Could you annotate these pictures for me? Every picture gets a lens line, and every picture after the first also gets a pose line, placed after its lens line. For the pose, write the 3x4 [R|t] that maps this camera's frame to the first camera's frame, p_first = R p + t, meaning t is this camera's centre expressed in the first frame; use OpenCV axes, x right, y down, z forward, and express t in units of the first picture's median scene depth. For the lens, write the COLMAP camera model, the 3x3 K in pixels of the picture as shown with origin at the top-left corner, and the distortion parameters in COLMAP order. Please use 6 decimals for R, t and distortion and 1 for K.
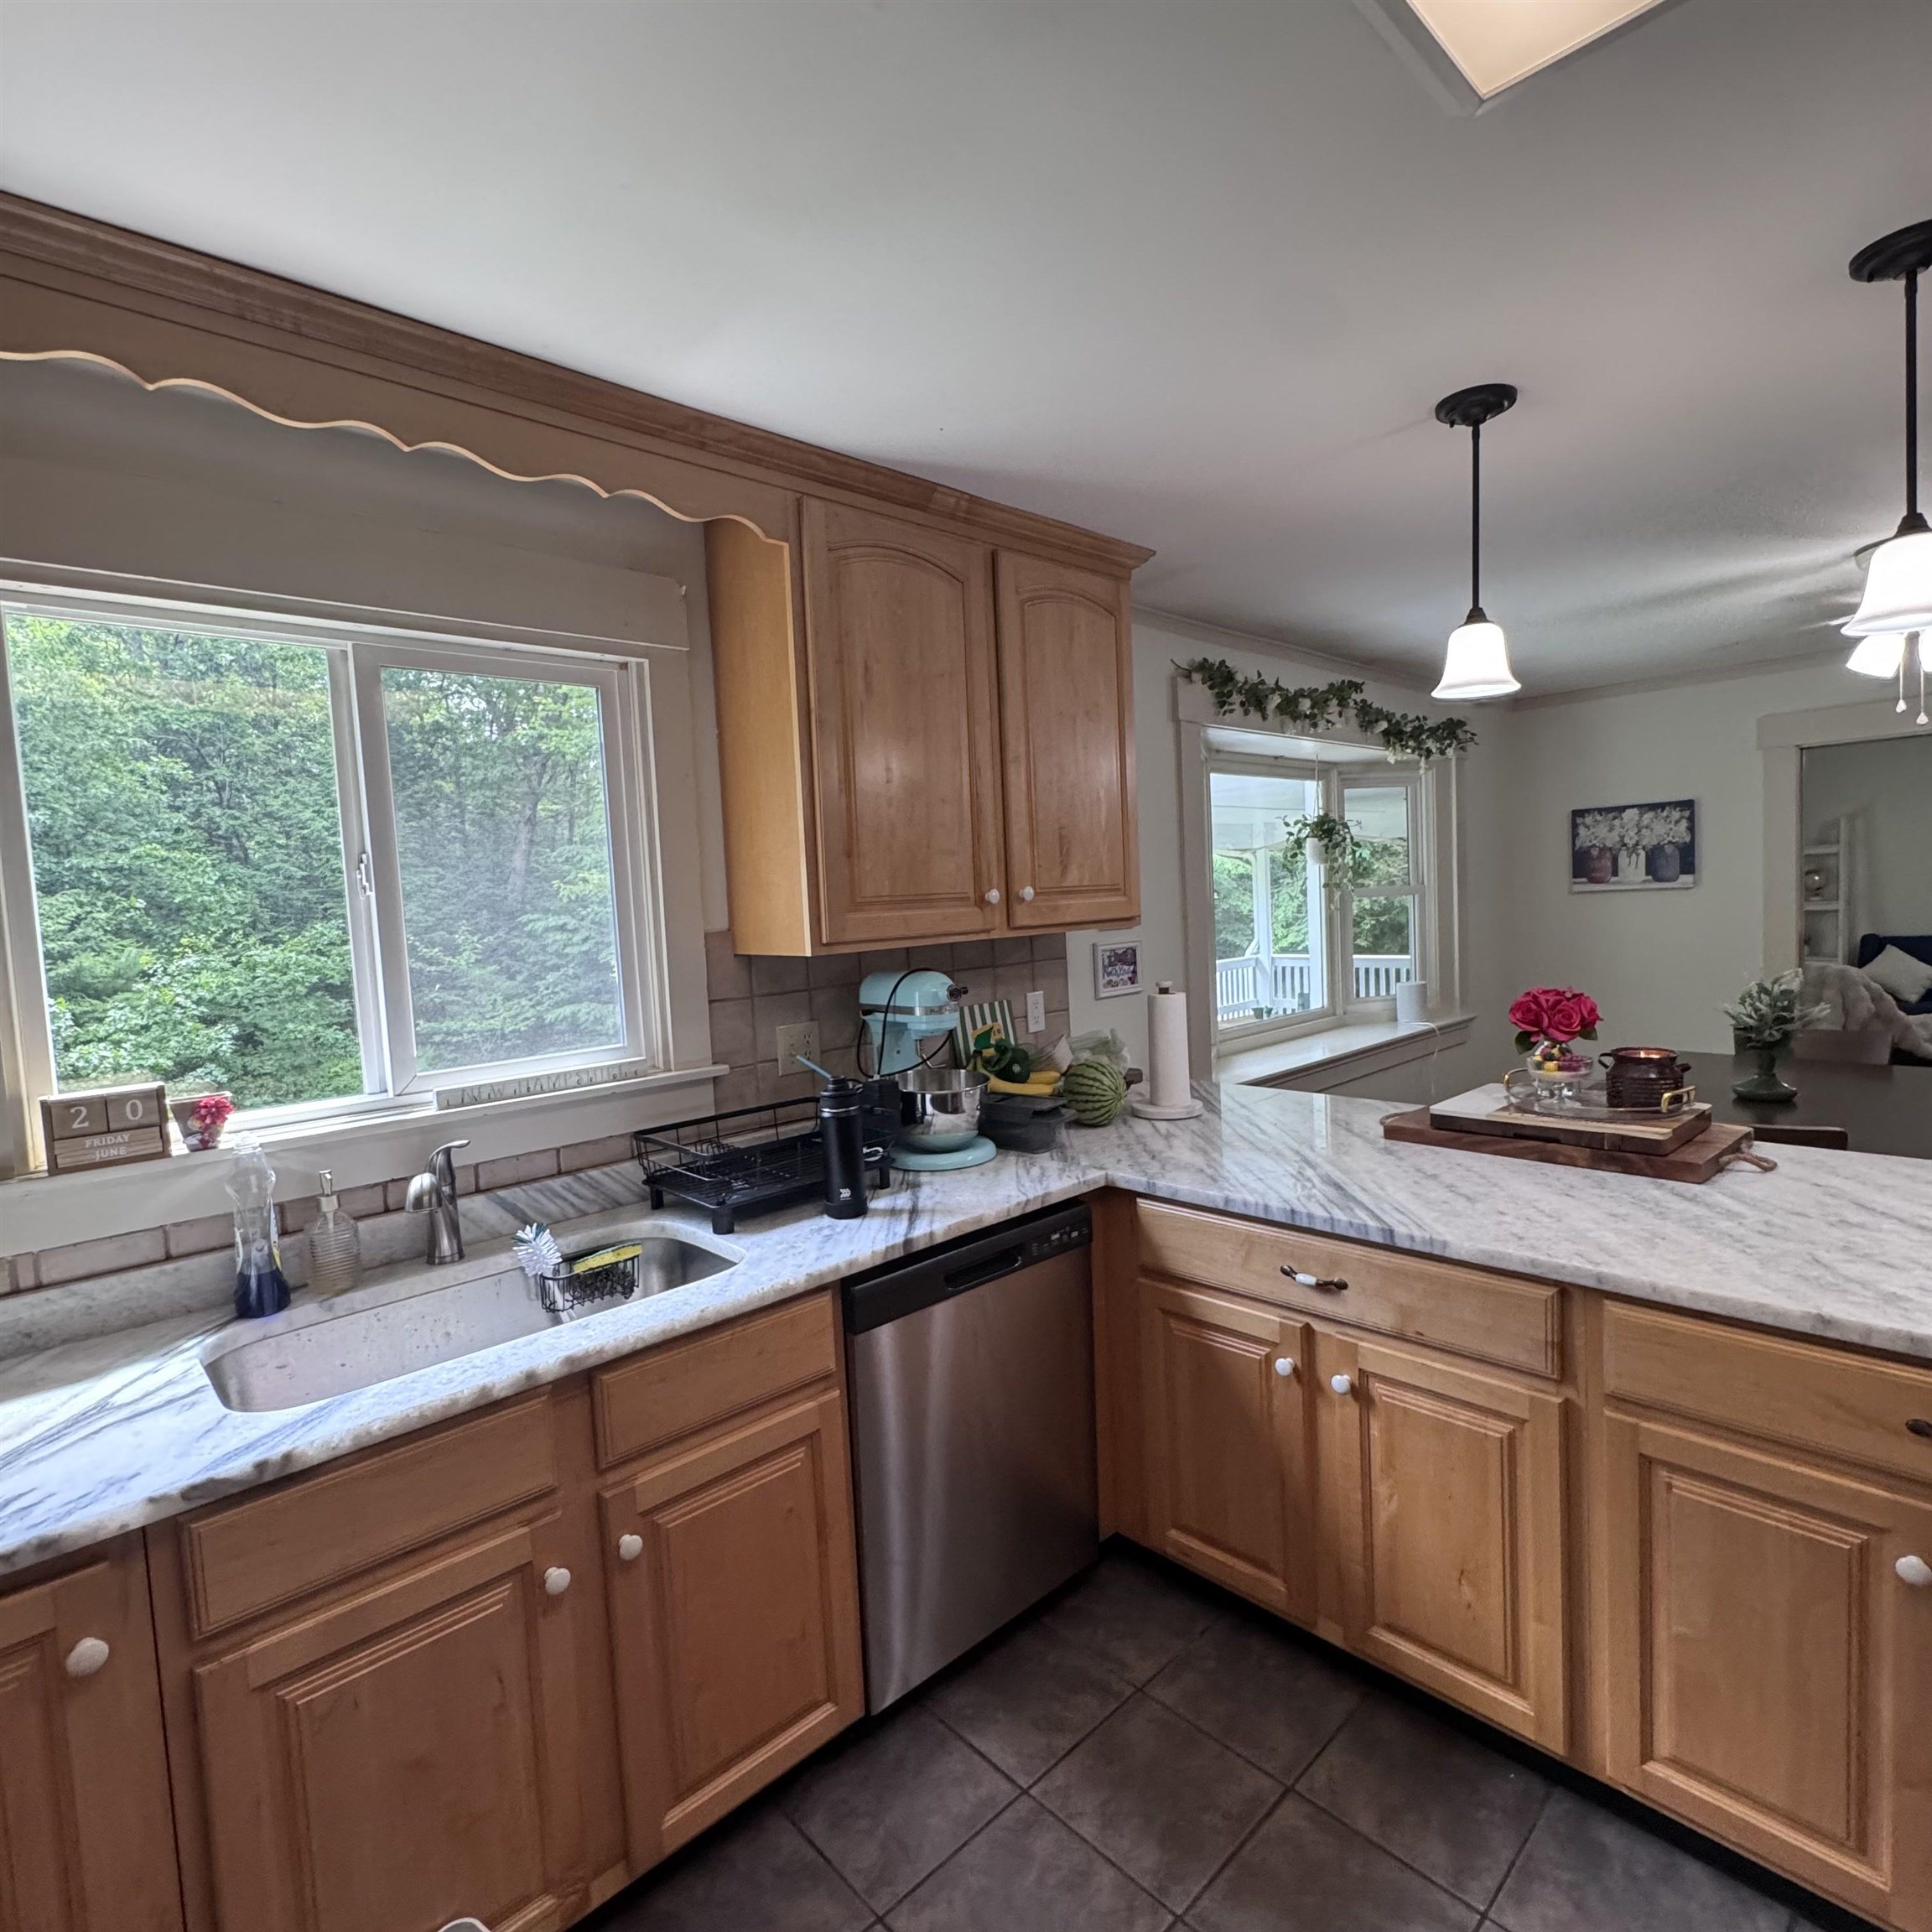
lens RADIAL K [[1043.3, 0, 962.2], [0, 1043.3, 971.6], [0, 0, 1]] dist [-0.015131, 0.004844]
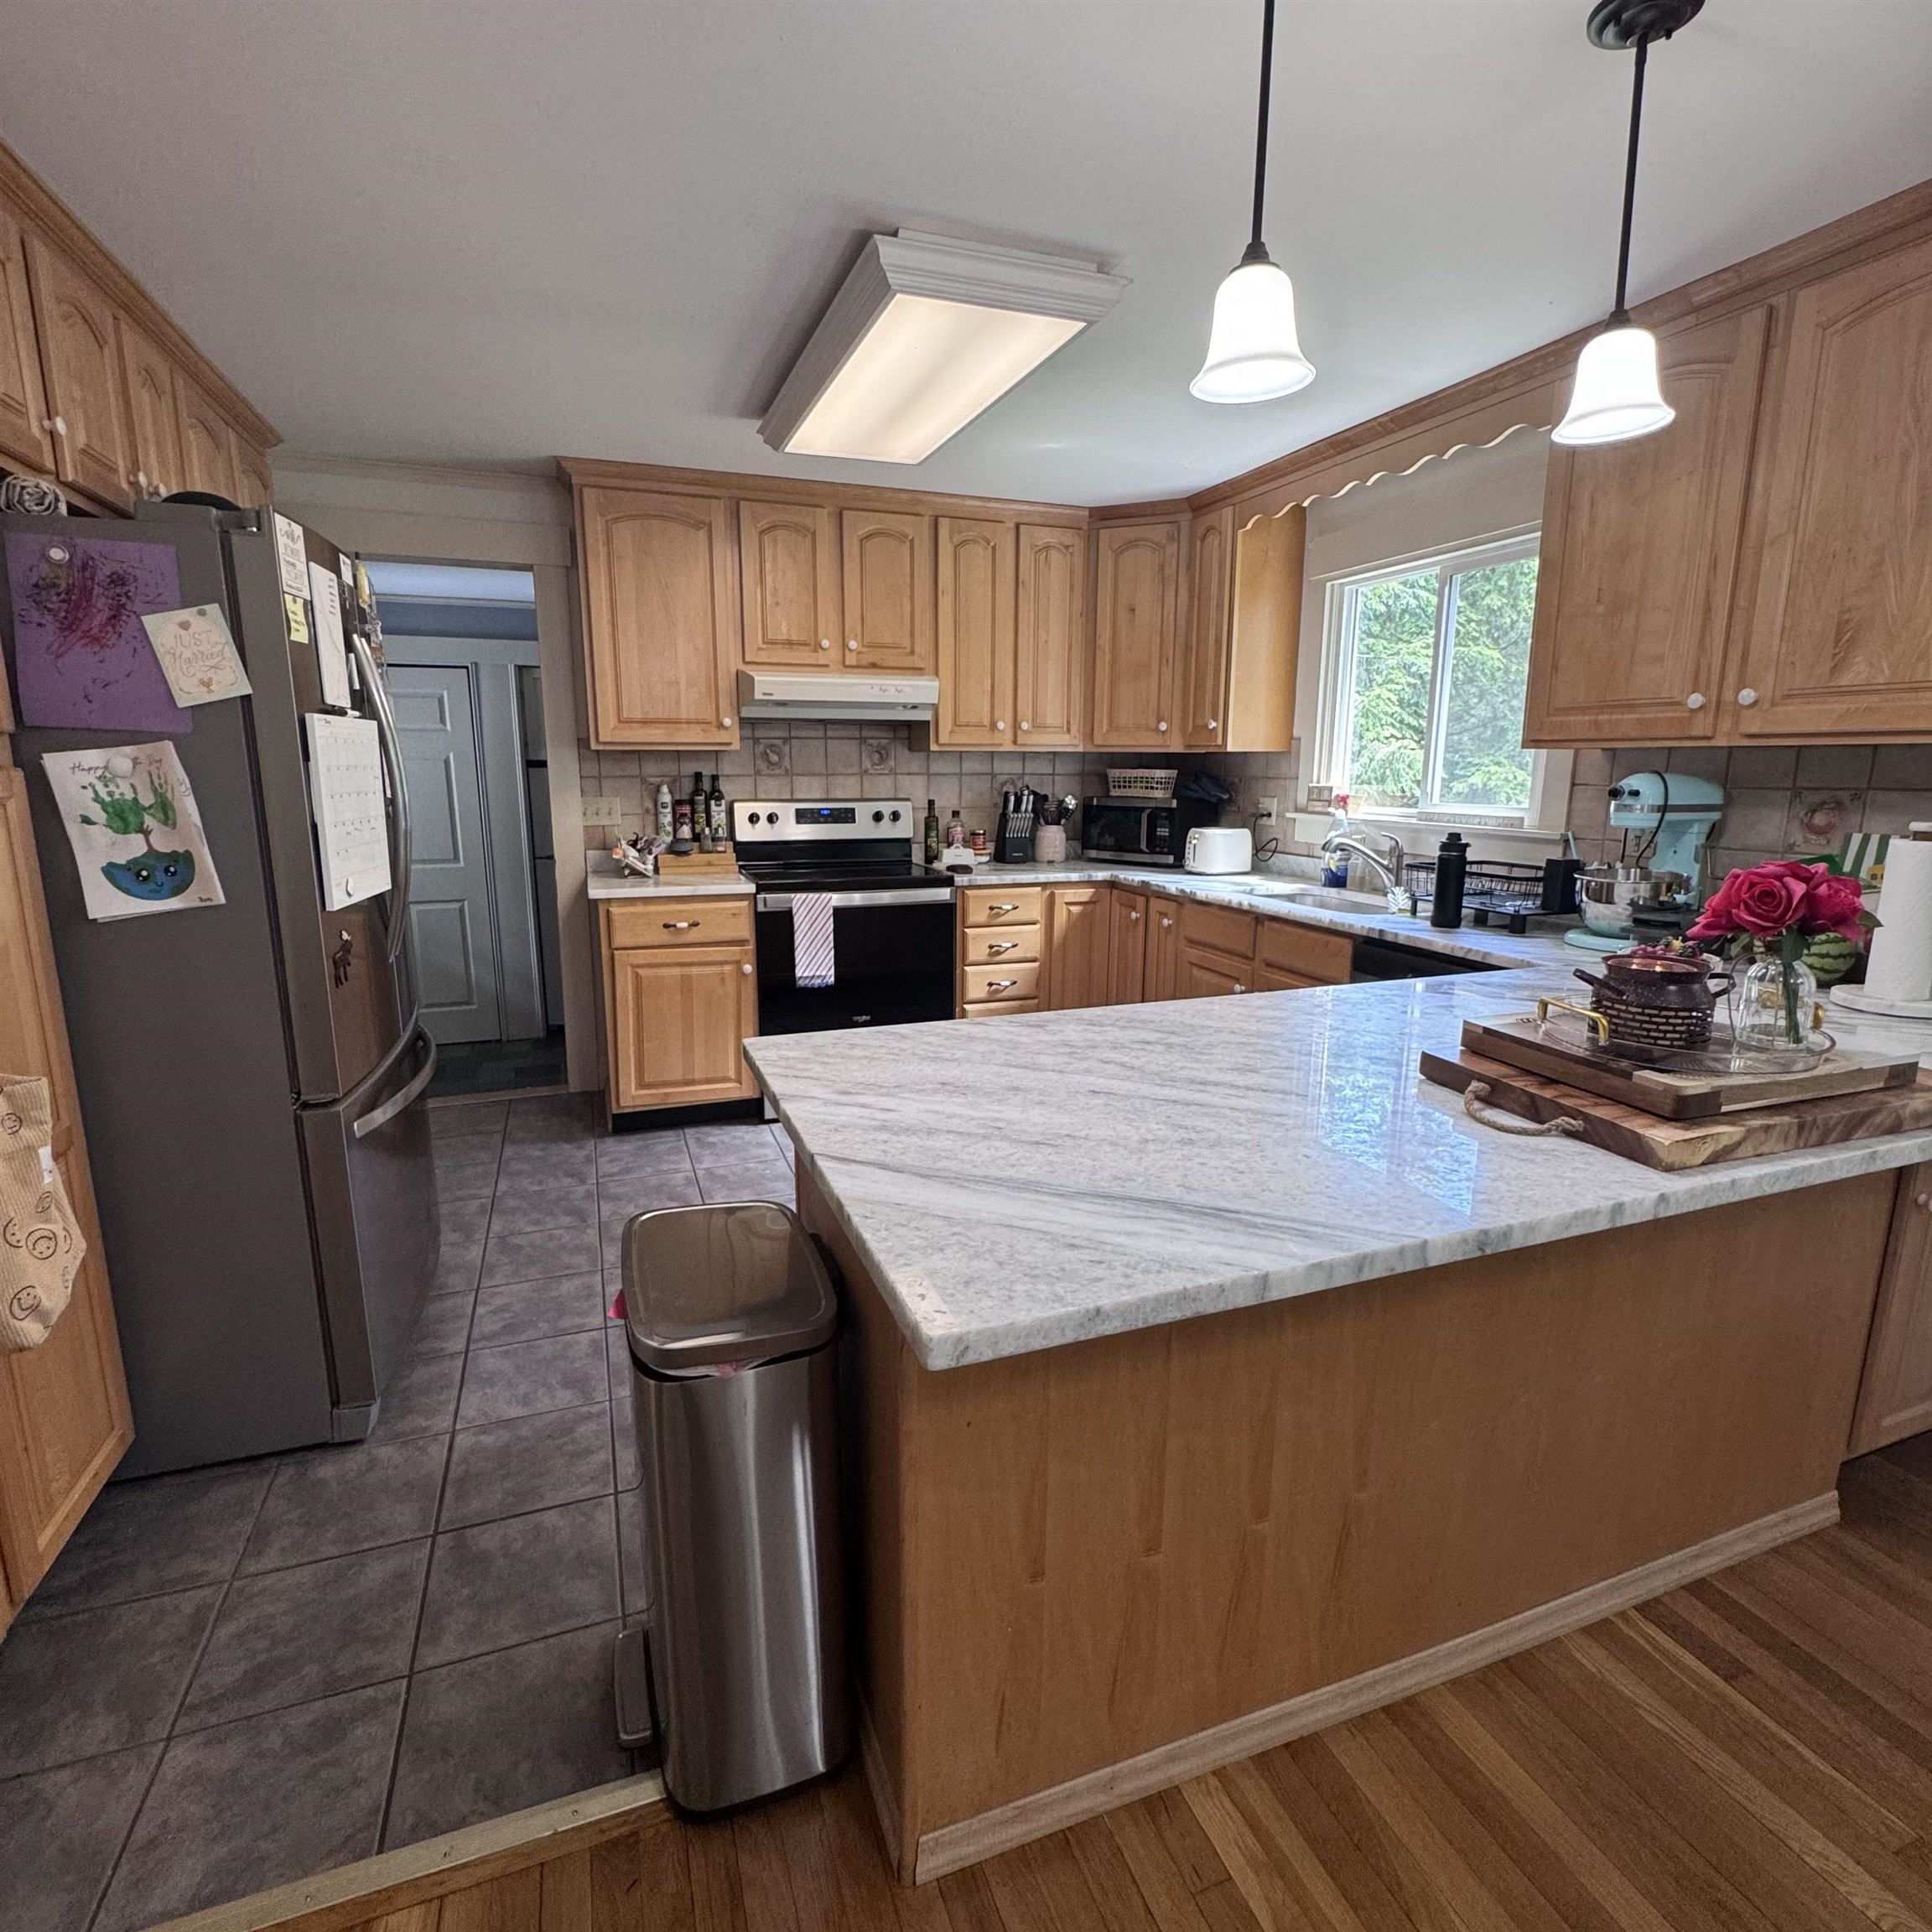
lens RADIAL K [[1043.3, 0, 967.4], [0, 1043.3, 968.5], [0, 0, 1]] dist [-0.015131, 0.004844]
pose [[-0.381114, 0.227592, -0.896077, 0.657646], [-0.042627, 0.963870, 0.262941, -0.030537], [0.923545, 0.138408, -0.357643, 0.403060]]
